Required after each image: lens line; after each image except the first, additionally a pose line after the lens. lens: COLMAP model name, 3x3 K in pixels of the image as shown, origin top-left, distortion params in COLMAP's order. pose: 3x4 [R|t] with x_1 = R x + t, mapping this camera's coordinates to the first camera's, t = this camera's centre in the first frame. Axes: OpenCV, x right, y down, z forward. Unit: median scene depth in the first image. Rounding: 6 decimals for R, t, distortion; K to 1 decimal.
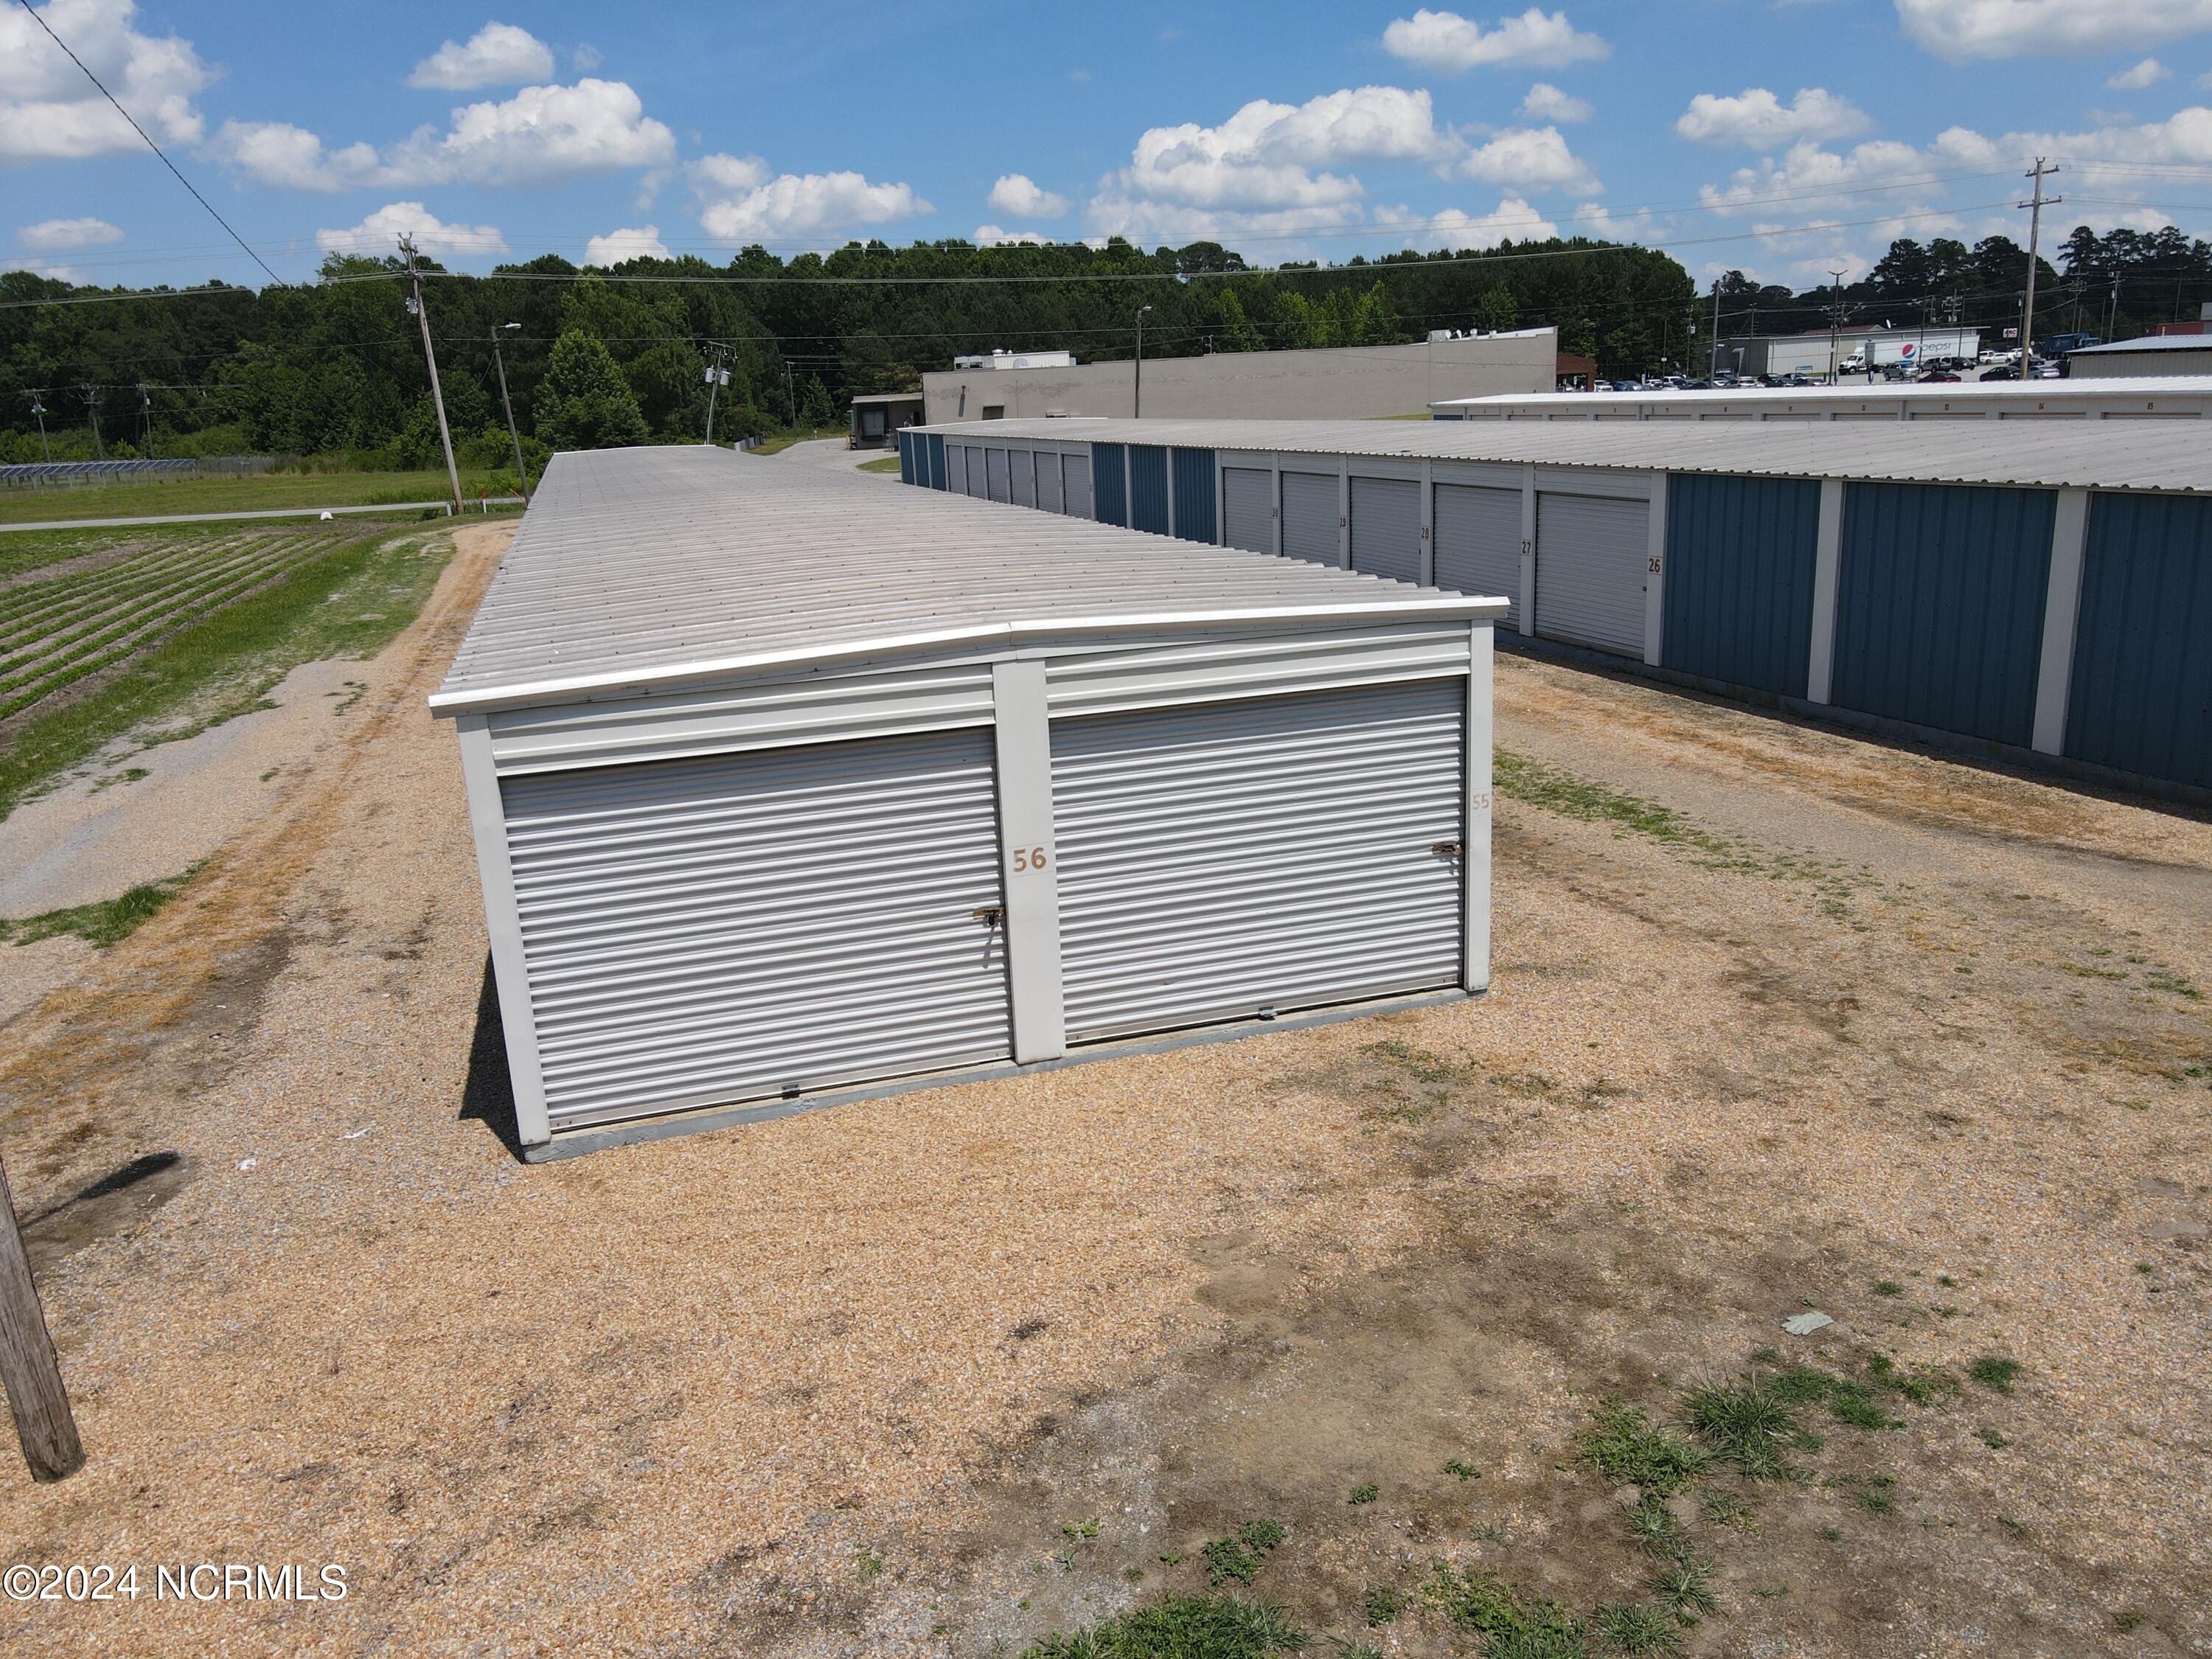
lens RADIAL K [[1624.2, 0, 1095.8], [0, 1624.2, 827.3], [0, 0, 1]] dist [0.014292, 0.006026]
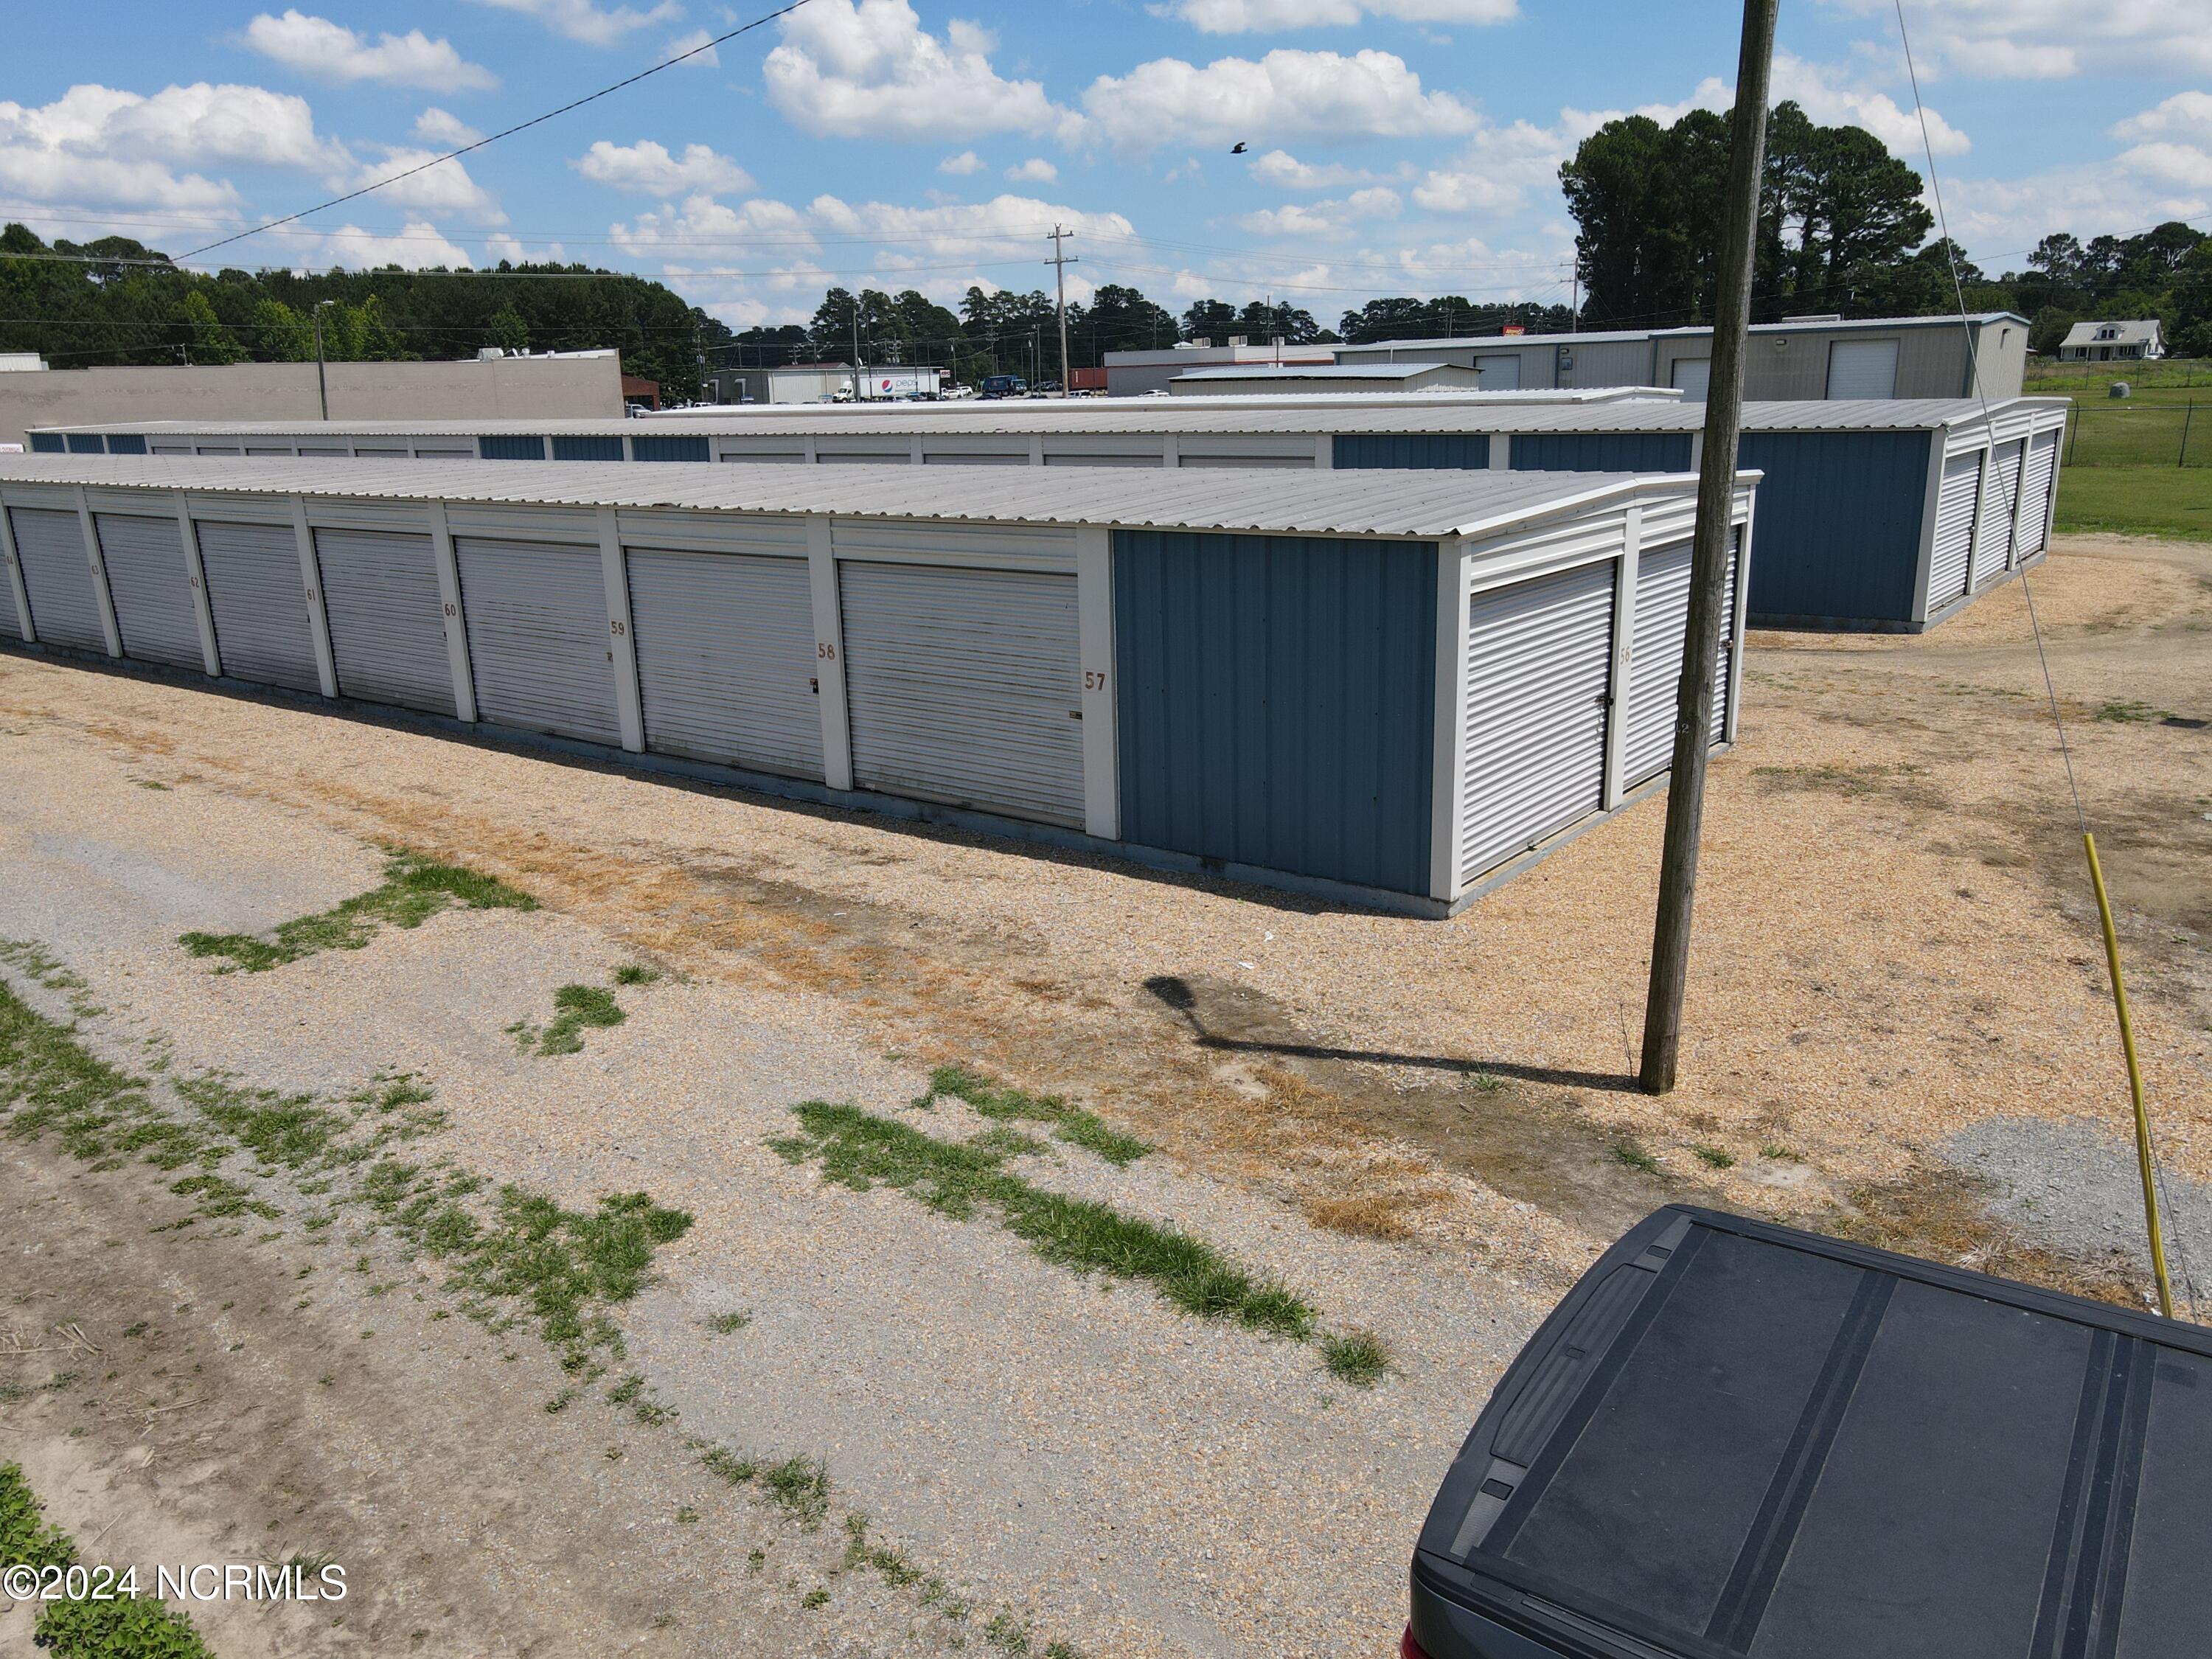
lens RADIAL K [[1628.2, 0, 1092.3], [0, 1628.2, 825.0], [0, 0, 1]] dist [0.003529, 0.019019]
pose [[0.820135, -0.125425, 0.558254, -0.793318], [0.136265, 0.990421, 0.022335, 0.046108], [-0.555708, 0.057753, 0.829369, 0.080052]]
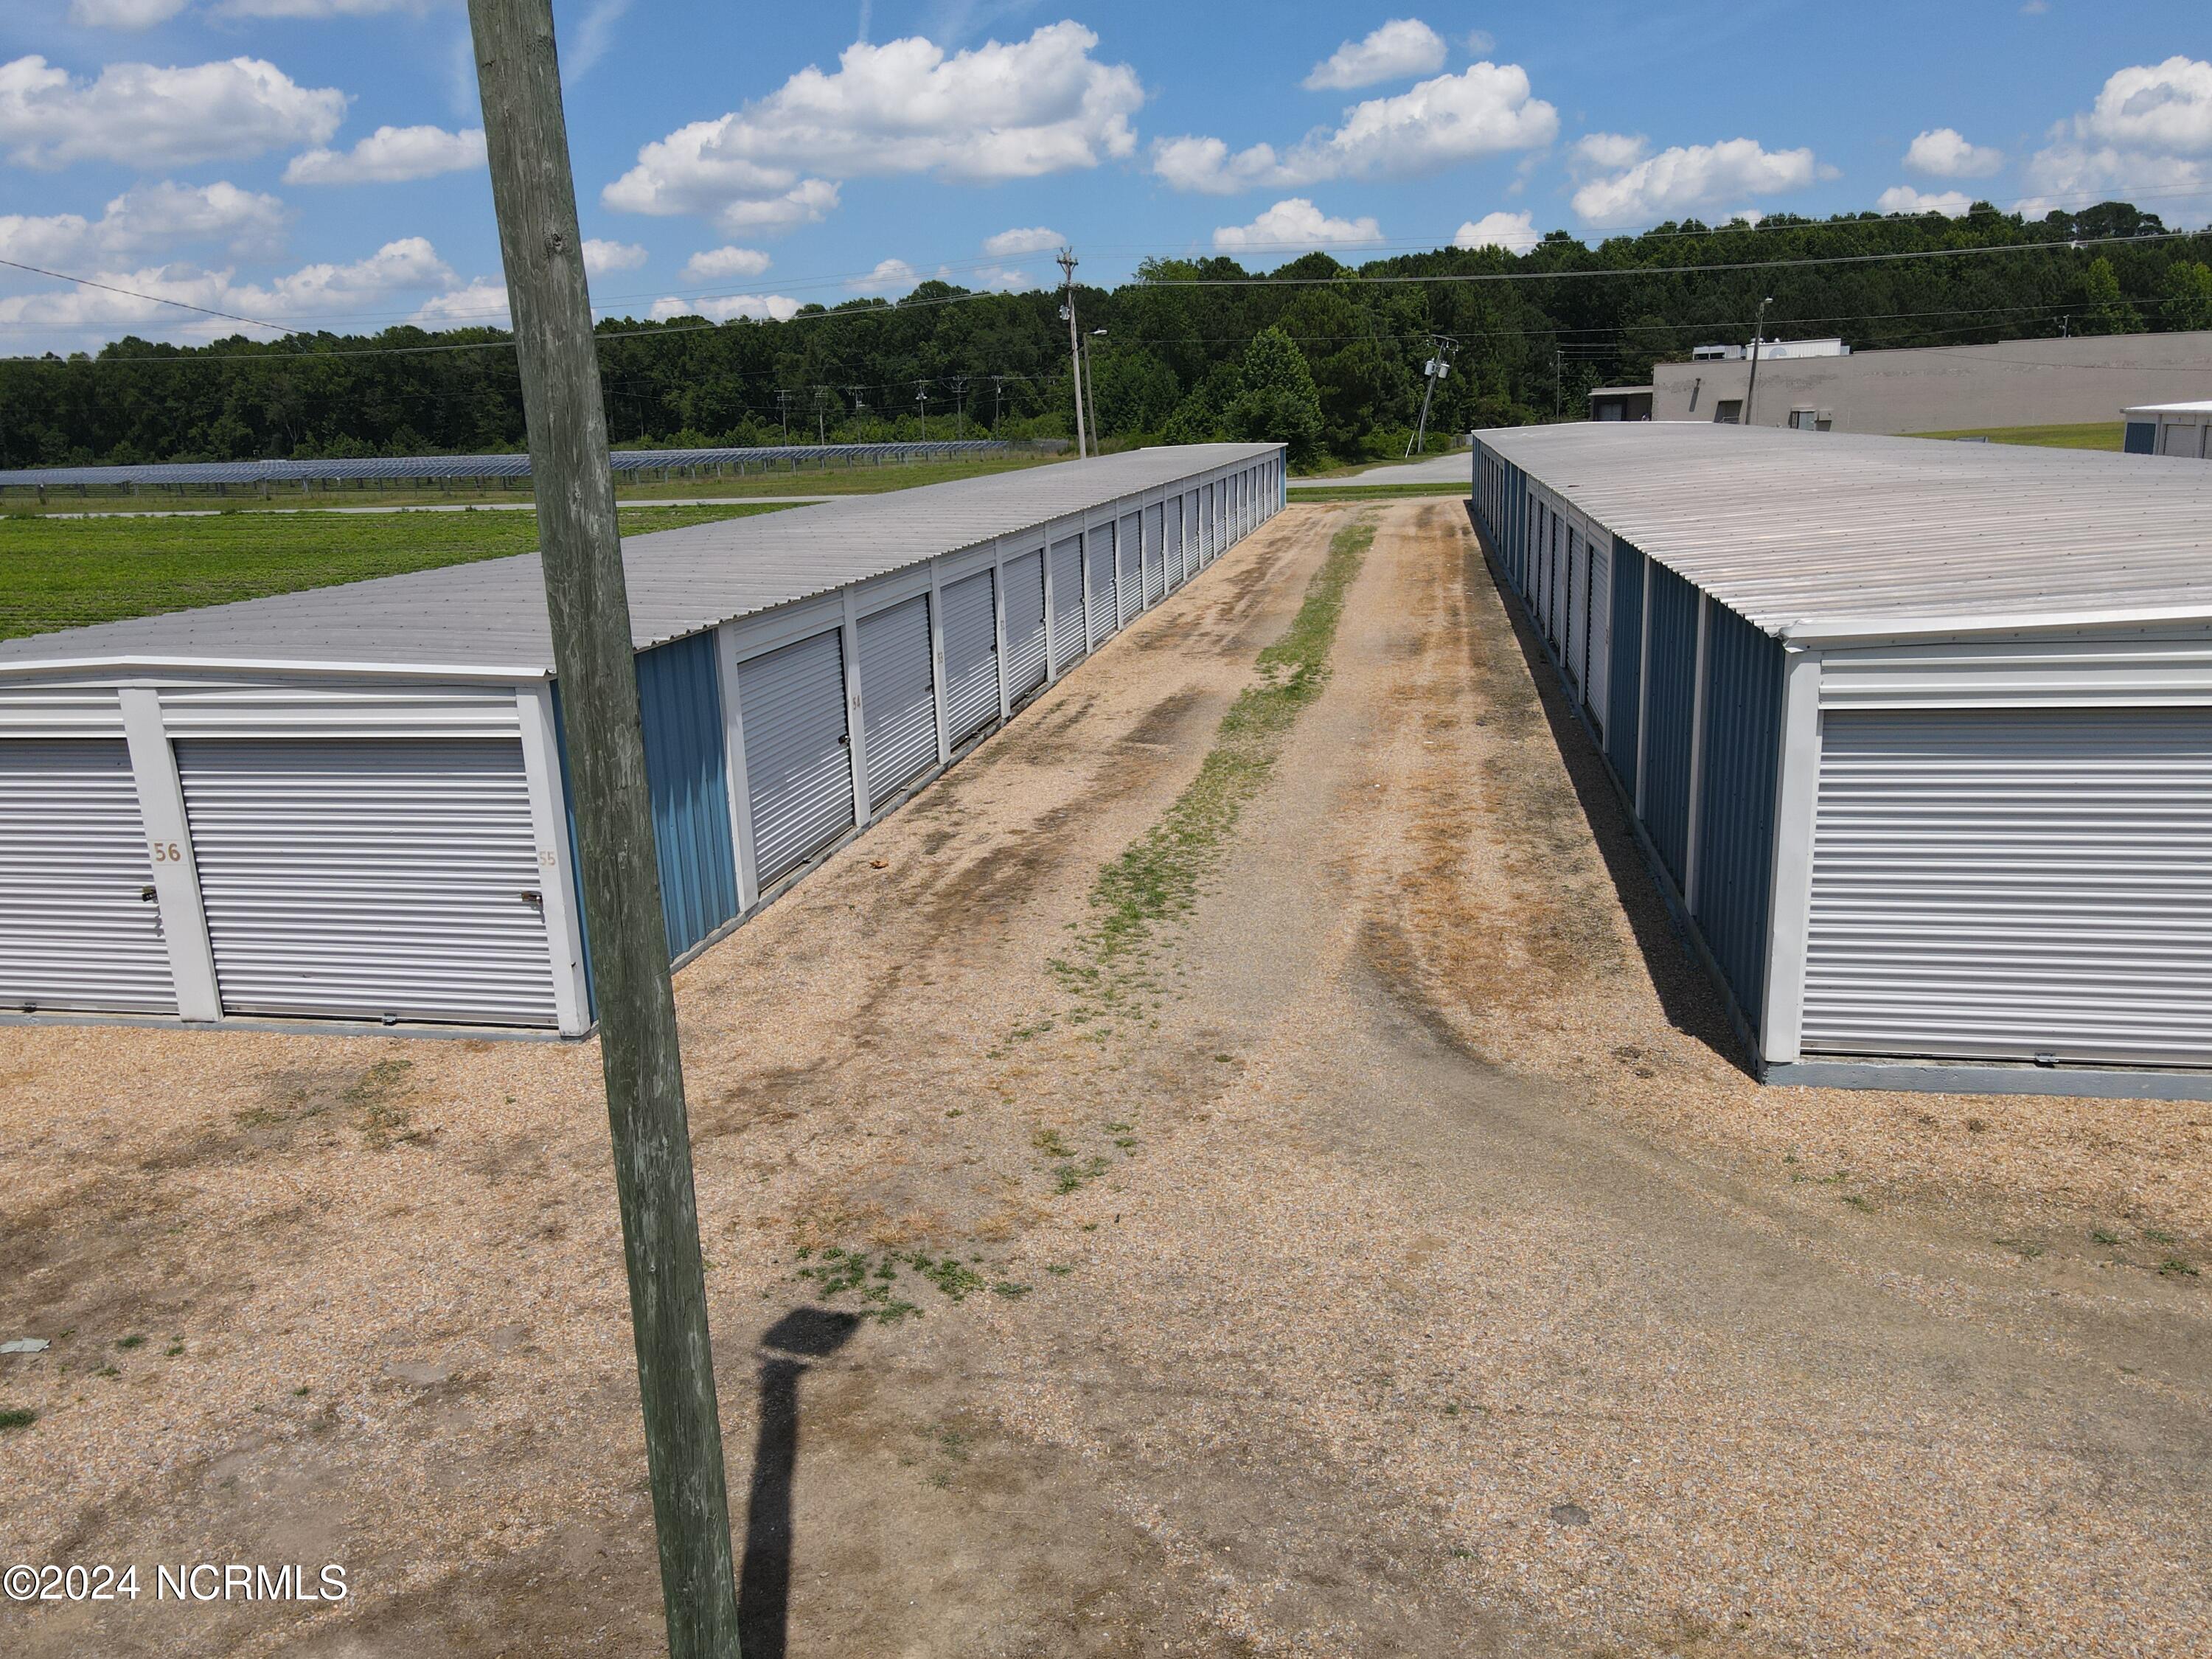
lens RADIAL K [[1628.2, 0, 1092.3], [0, 1628.2, 825.0], [0, 0, 1]] dist [0.003529, 0.019019]
pose [[0.878887, 0.128320, -0.459446, 0.738708], [-0.125244, 0.991424, 0.037315, -0.086751], [0.460294, 0.024747, 0.887421, 0.160208]]
